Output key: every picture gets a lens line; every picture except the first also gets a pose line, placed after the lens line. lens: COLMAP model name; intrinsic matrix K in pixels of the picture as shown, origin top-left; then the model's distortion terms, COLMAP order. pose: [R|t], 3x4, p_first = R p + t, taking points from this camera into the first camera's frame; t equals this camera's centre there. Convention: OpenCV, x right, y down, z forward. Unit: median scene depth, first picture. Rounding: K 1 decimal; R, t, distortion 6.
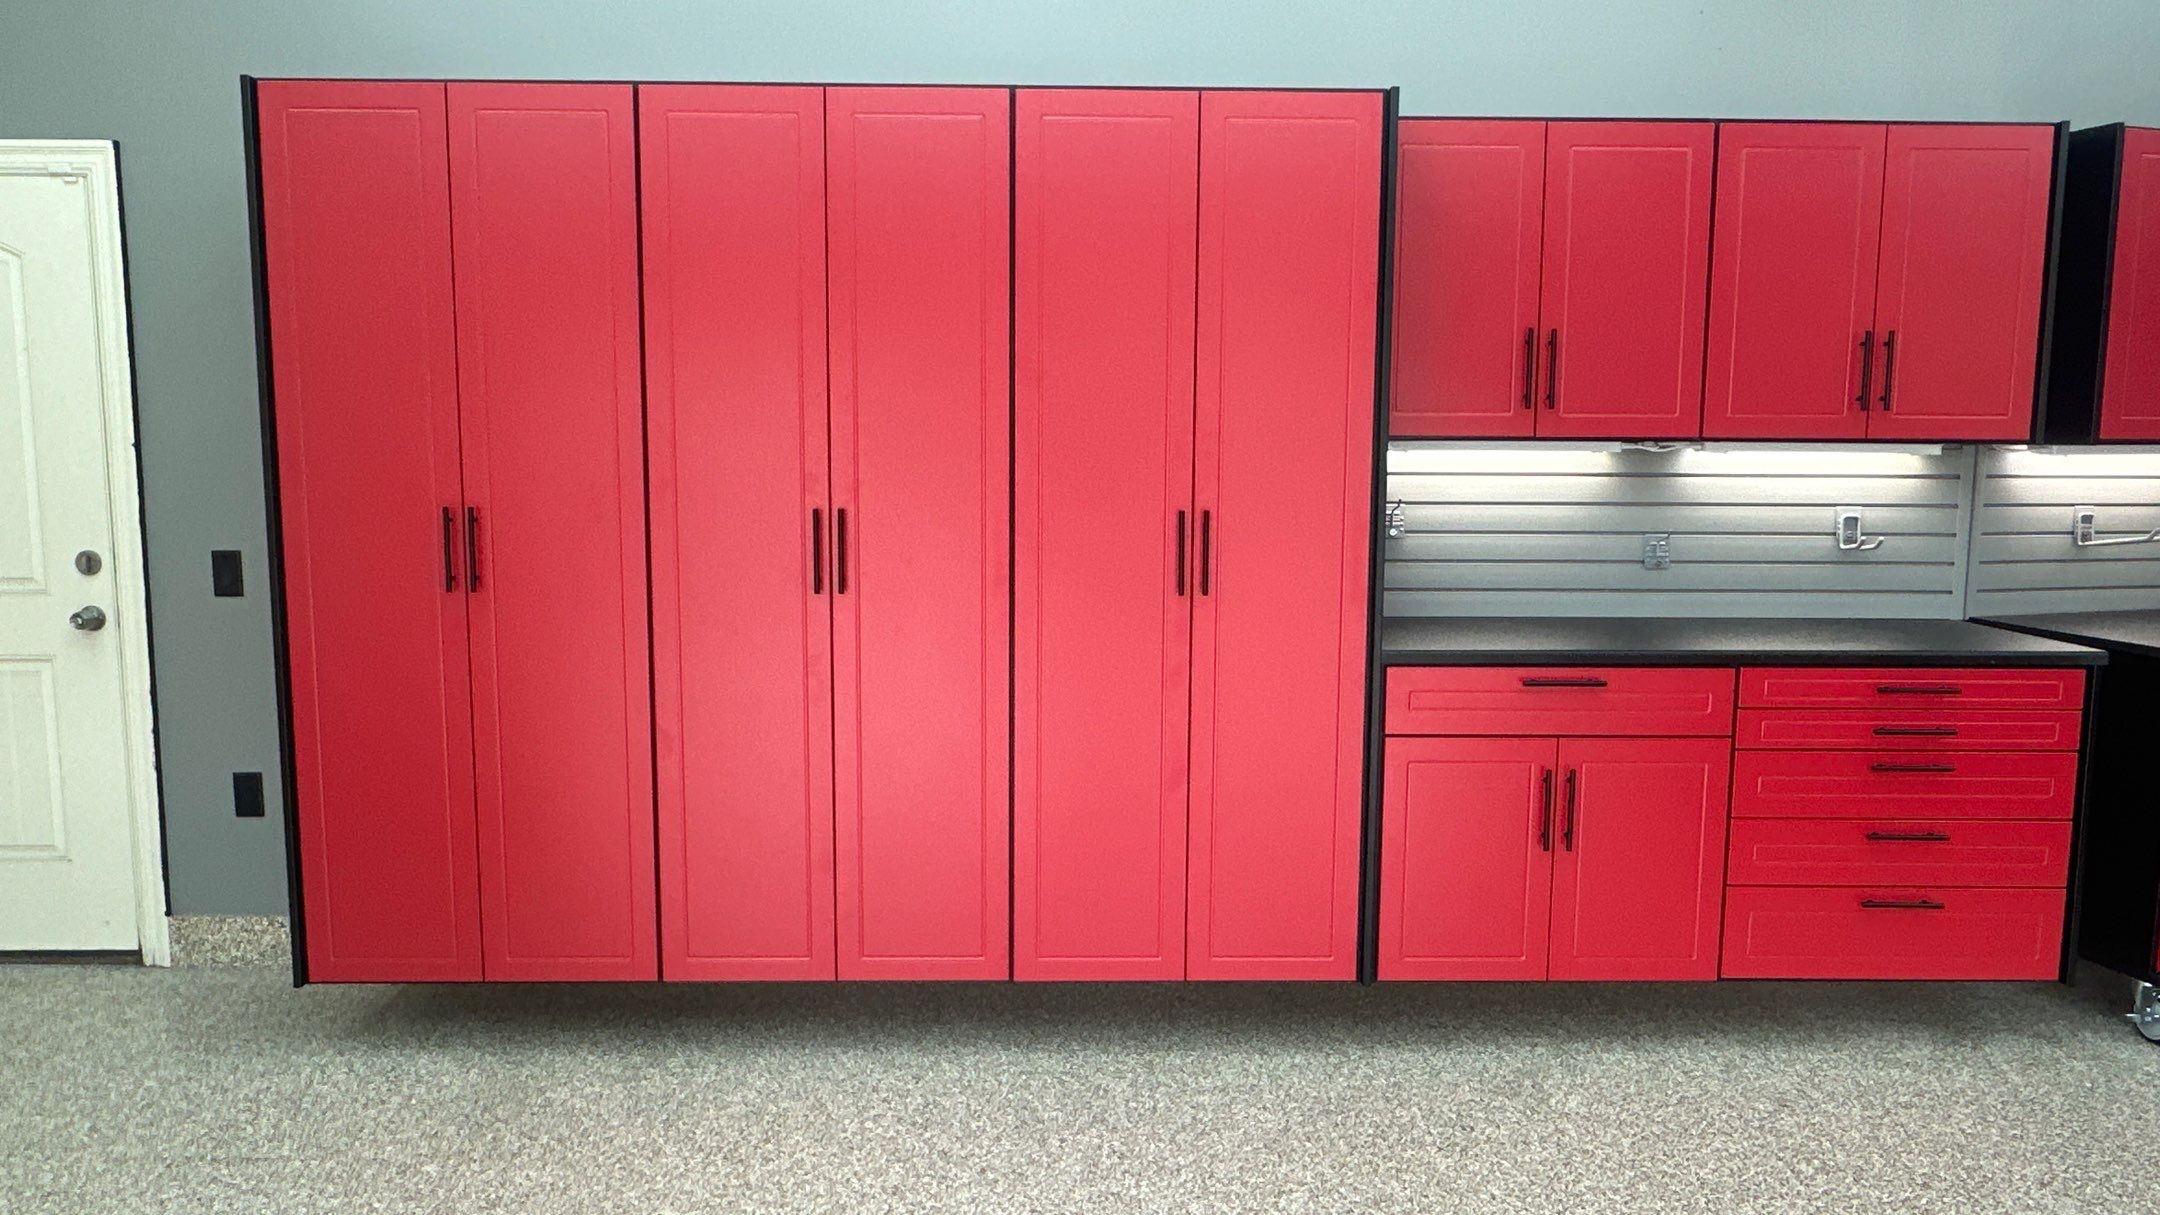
lens RADIAL K [[1493.6, 0, 1092.1], [0, 1493.6, 608.8], [0, 0, 1]] dist [-0.005948, -0.000103]
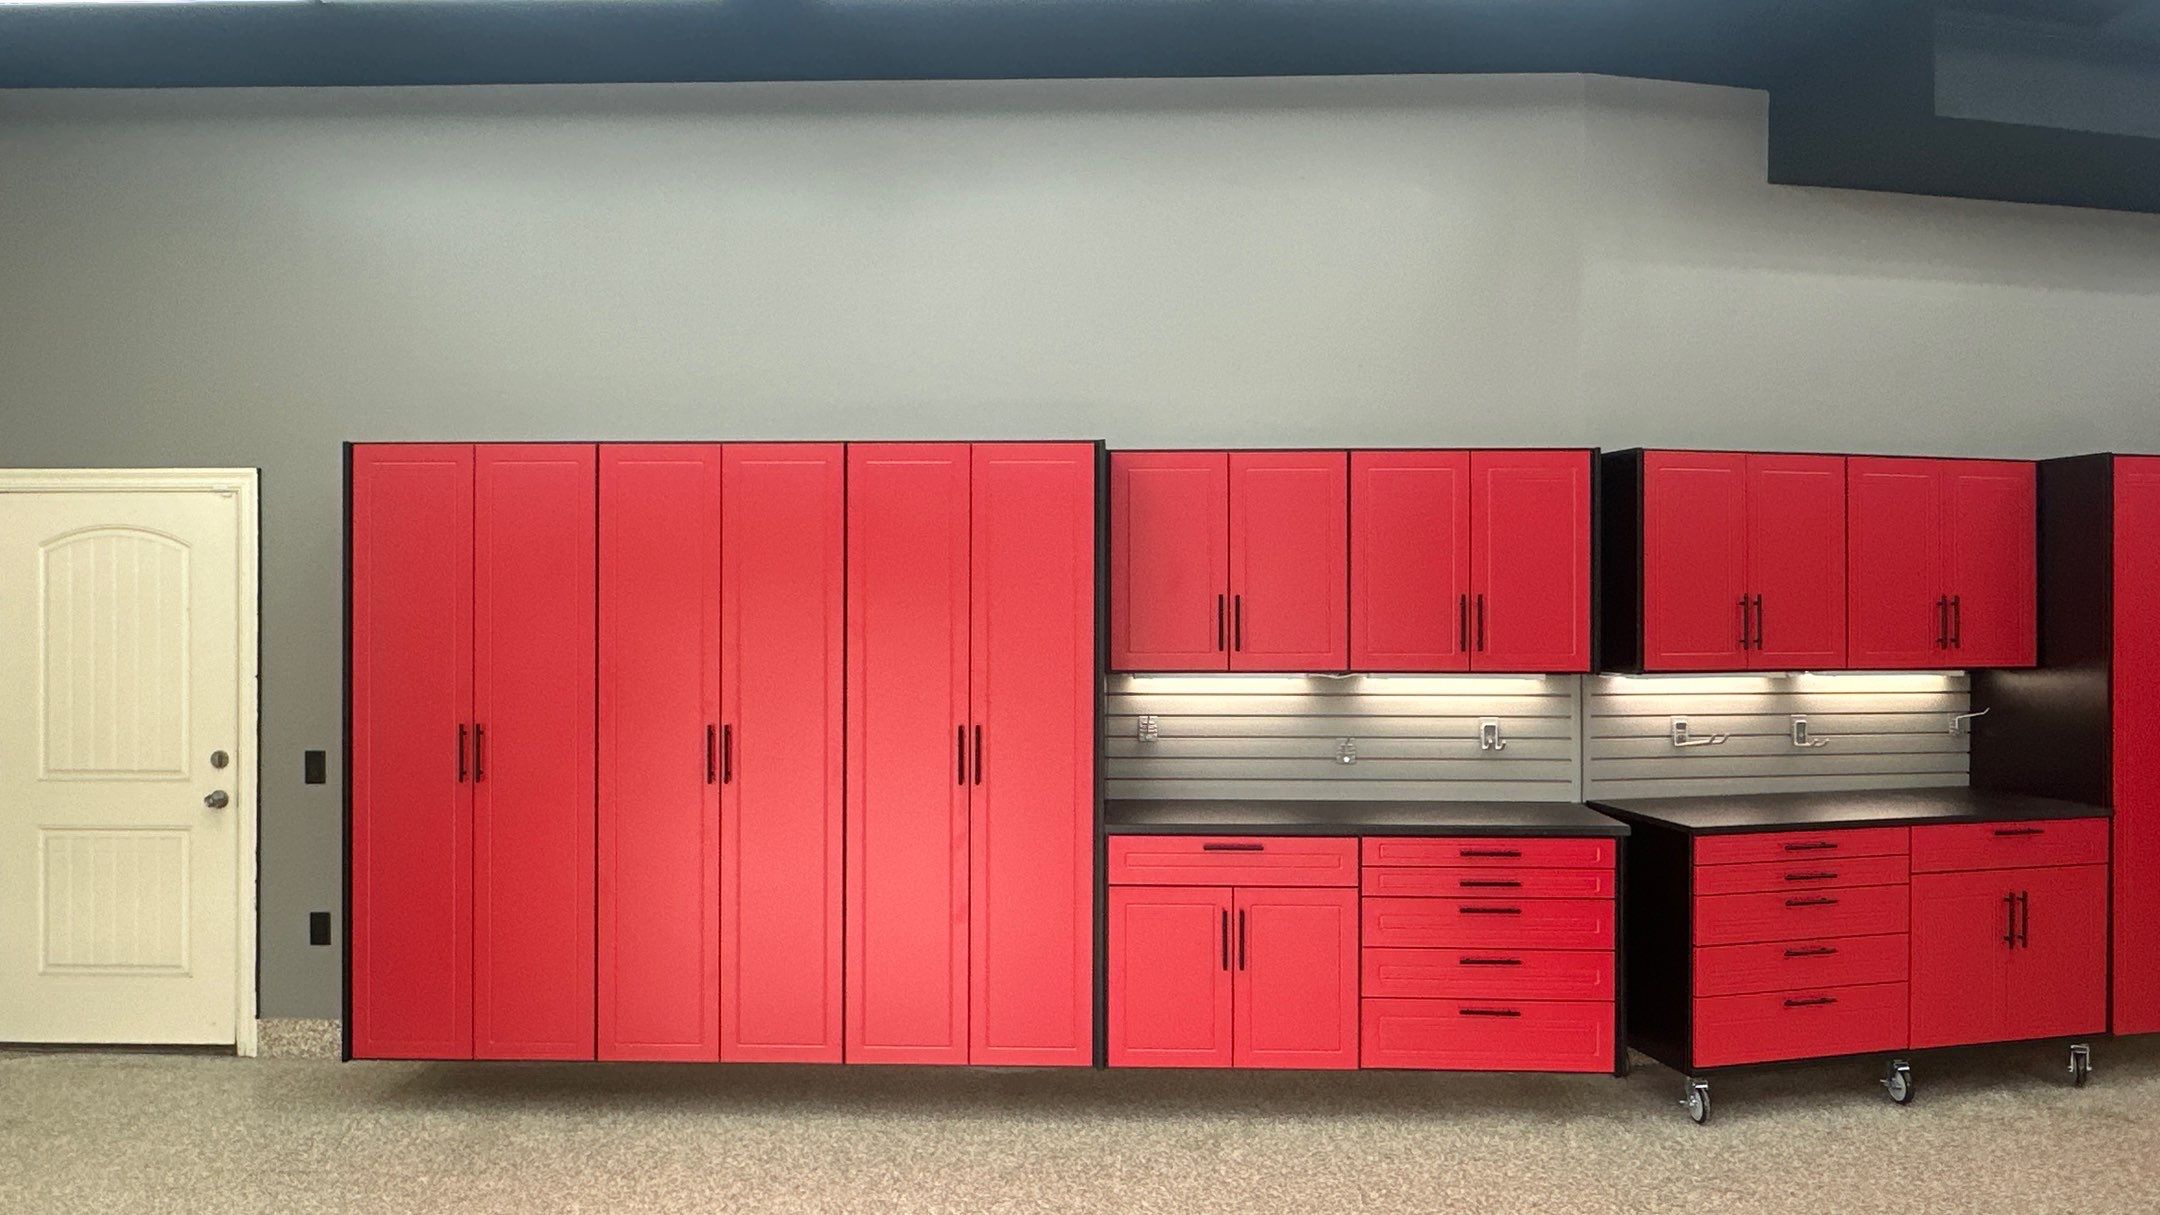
lens RADIAL K [[1493.6, 0, 1085.6], [0, 1493.6, 608.7], [0, 0, 1]] dist [-0.005948, -0.000103]
pose [[0.998616, -0.005425, -0.052308, 0.241594], [-0.000928, 0.992692, -0.120671, -0.003713], [0.052580, 0.120553, 0.991313, -0.410855]]
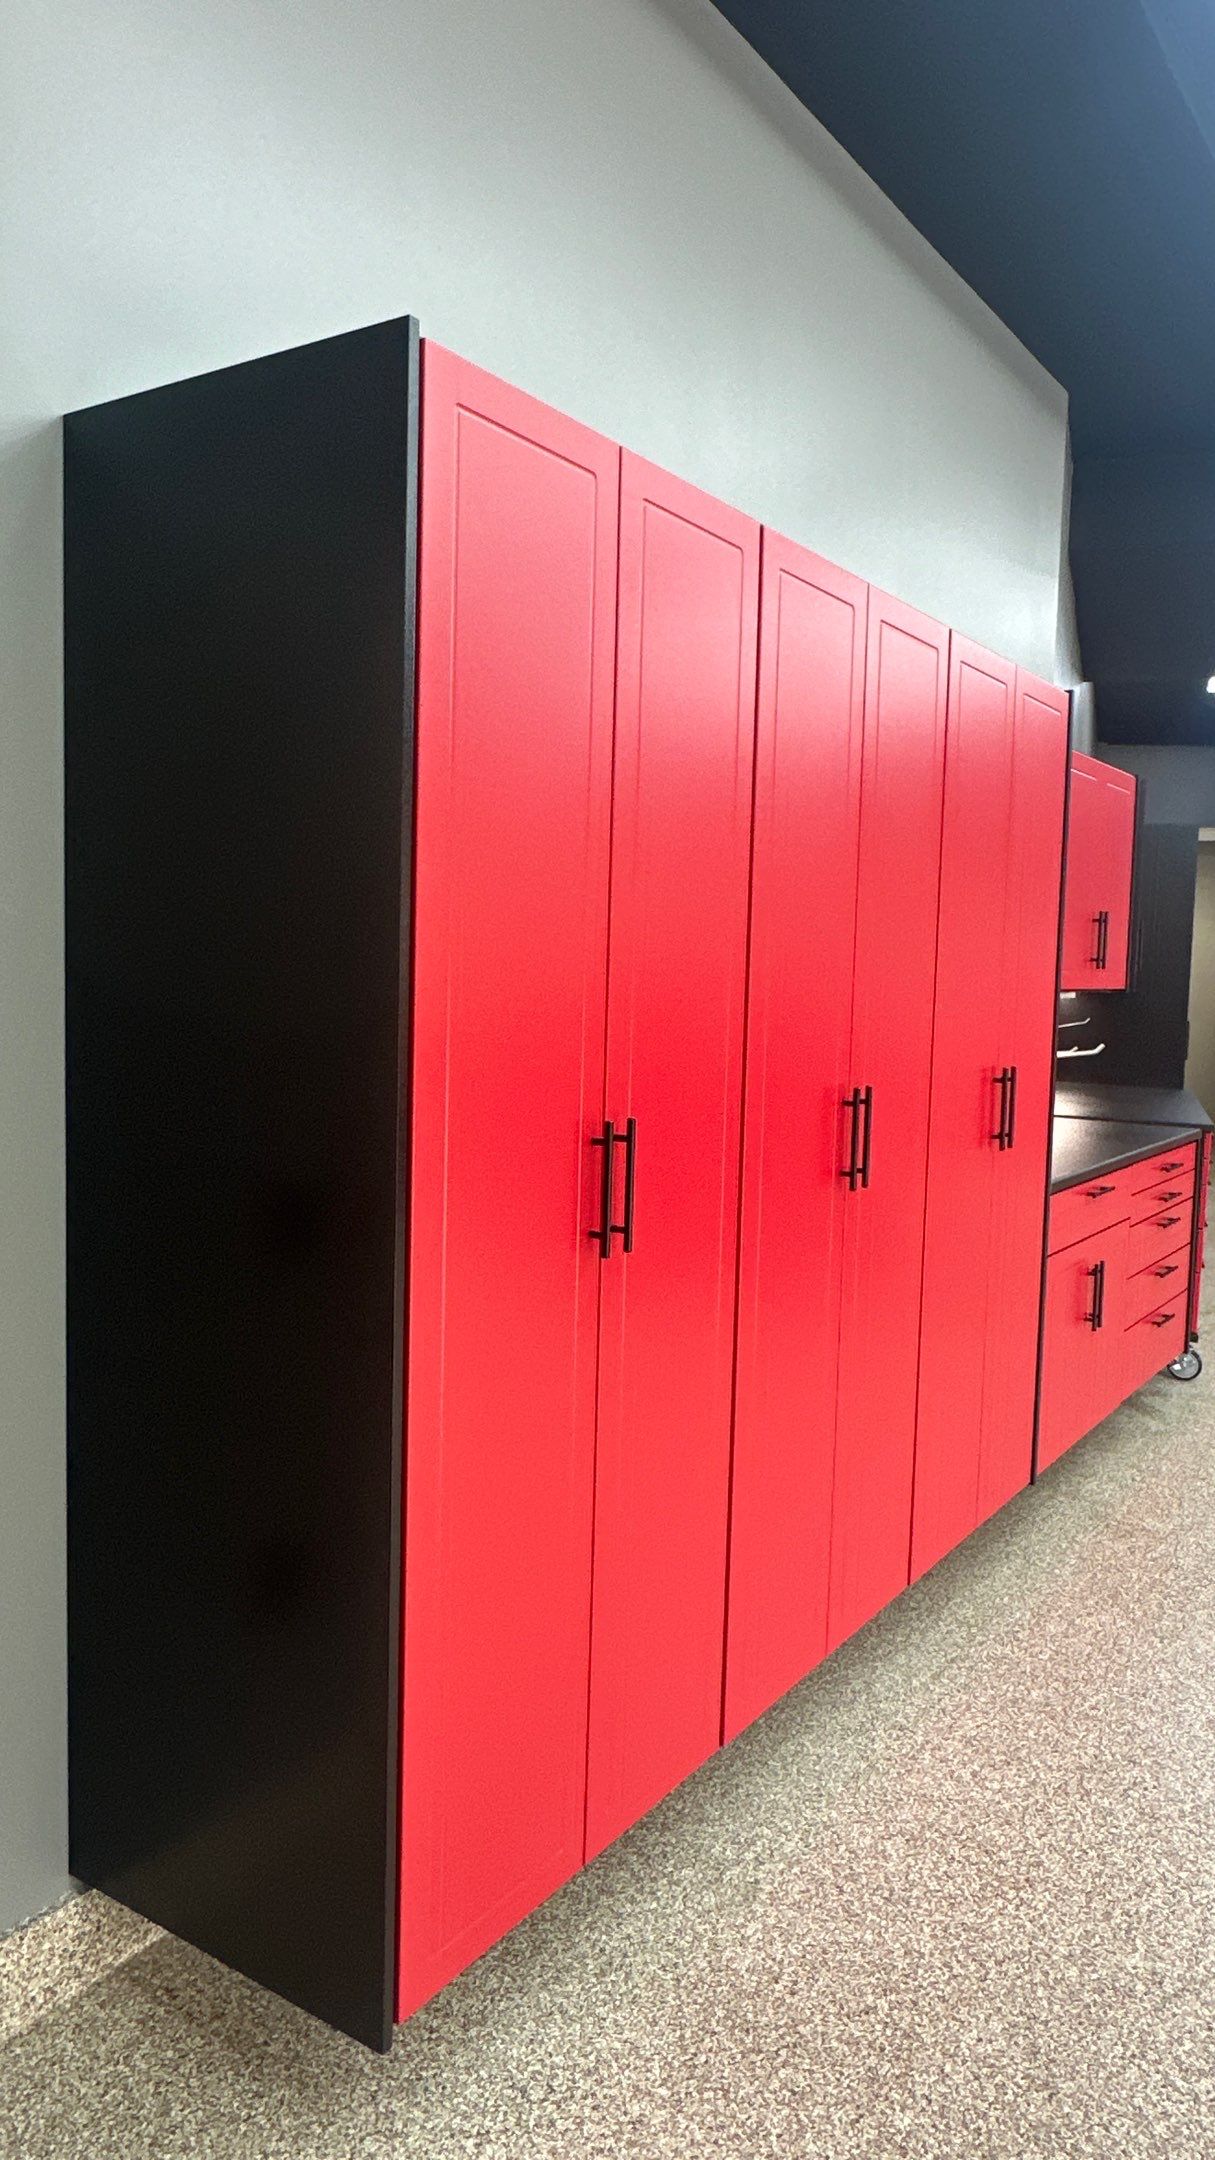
lens RADIAL K [[1493.6, 0, 595.8], [0, 1493.6, 1087.4], [0, 0, 1]] dist [-0.005948, -0.000103]
pose [[0.575044, -0.060472, 0.815885, -0.872326], [0.080451, 0.996611, 0.017164, -0.082654], [-0.814158, 0.055769, 0.577960, 0.601909]]
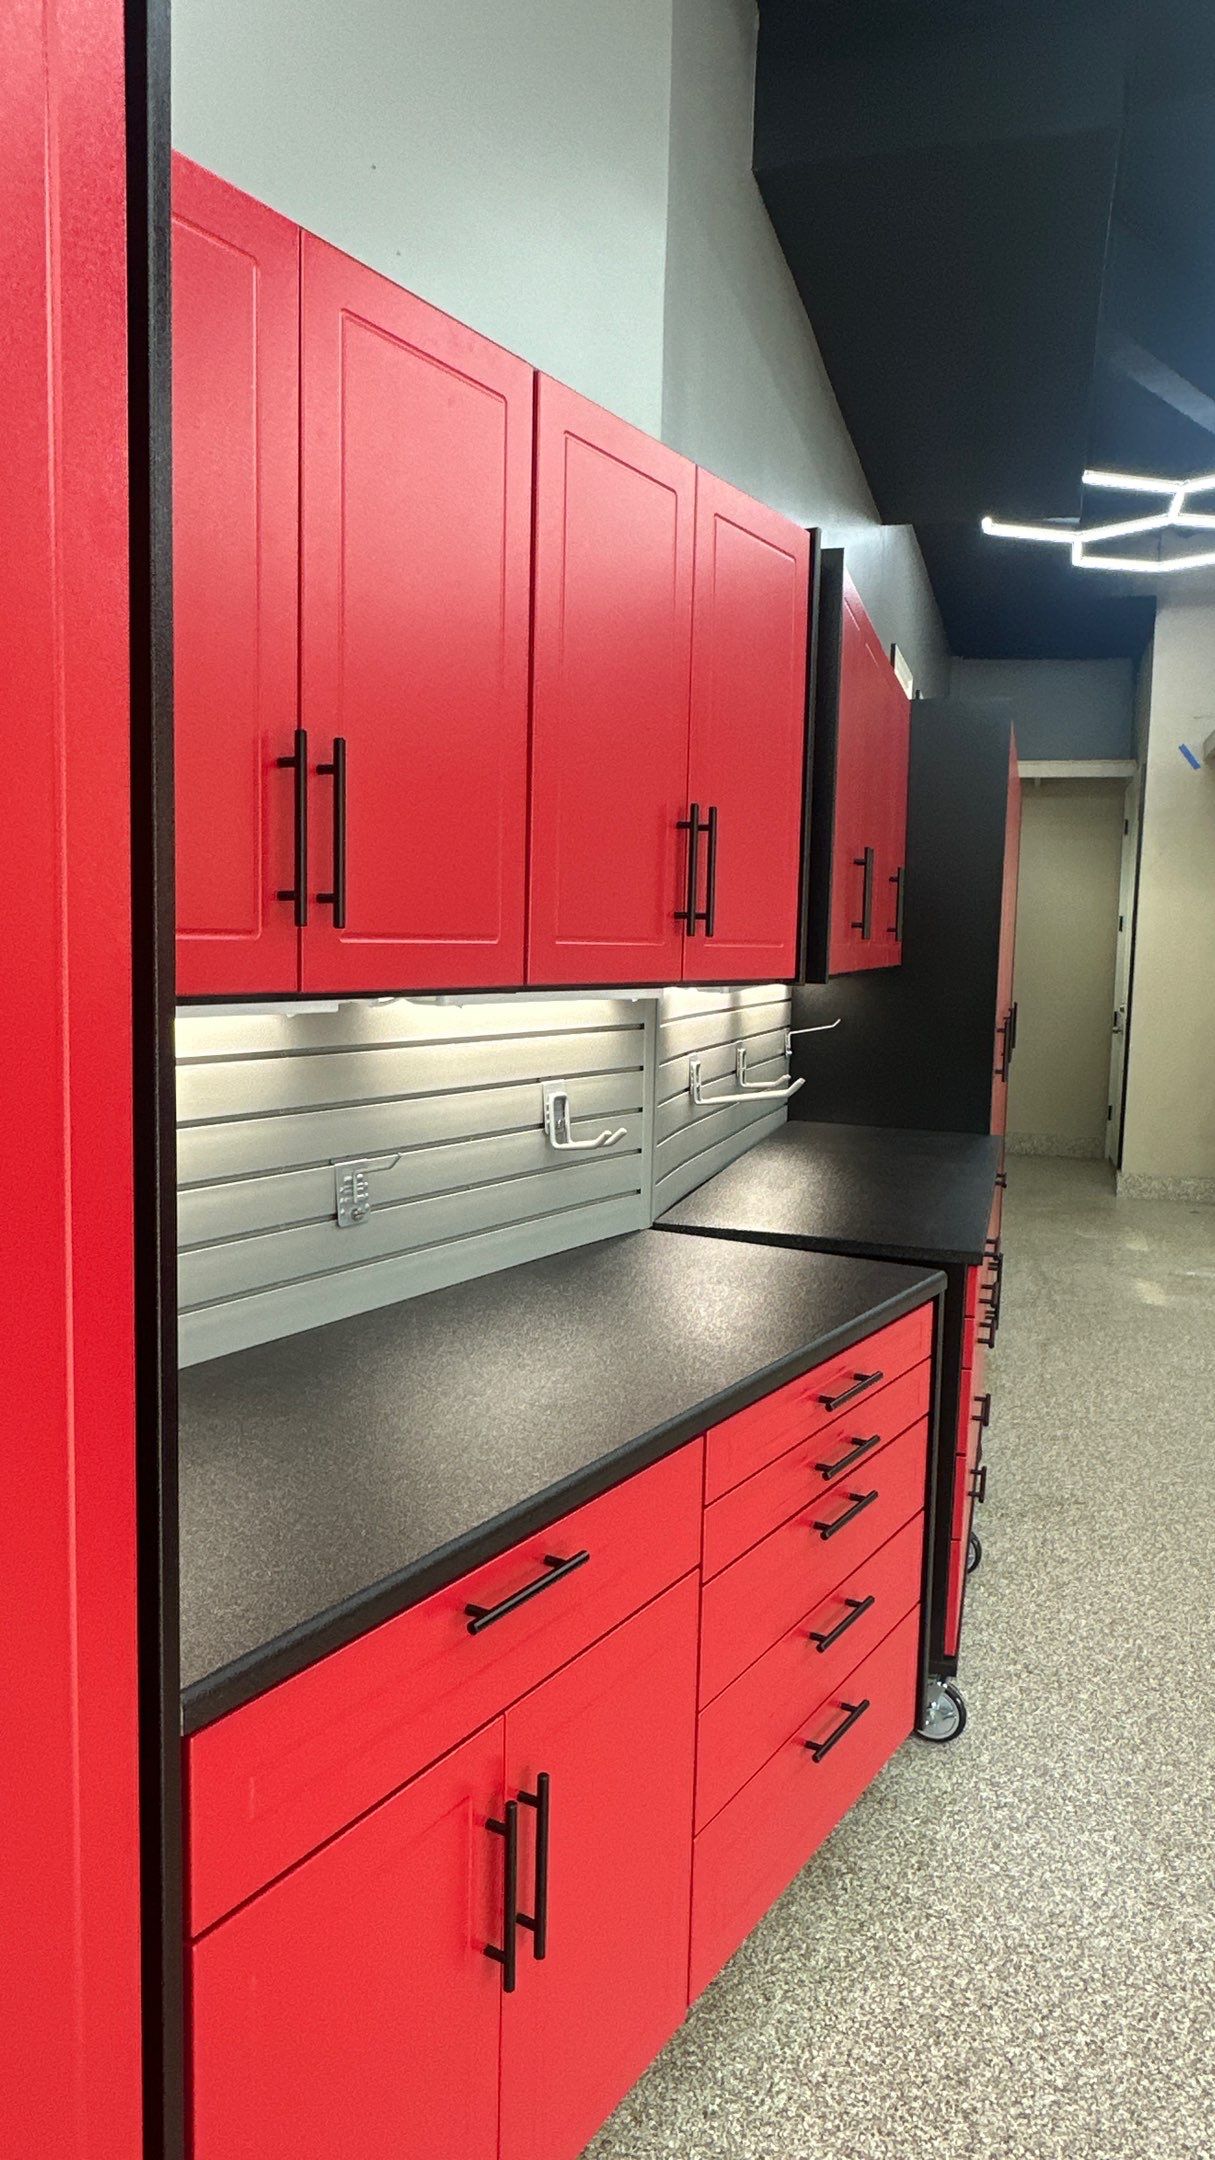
lens RADIAL K [[1493.6, 0, 607.1], [0, 1493.6, 1075.7], [0, 0, 1]] dist [-0.005948, -0.000103]
pose [[0.543499, -0.076167, 0.835947, -0.013849], [0.078346, 0.996130, 0.039825, -0.105770], [-0.835746, 0.043848, 0.547363, 0.708849]]
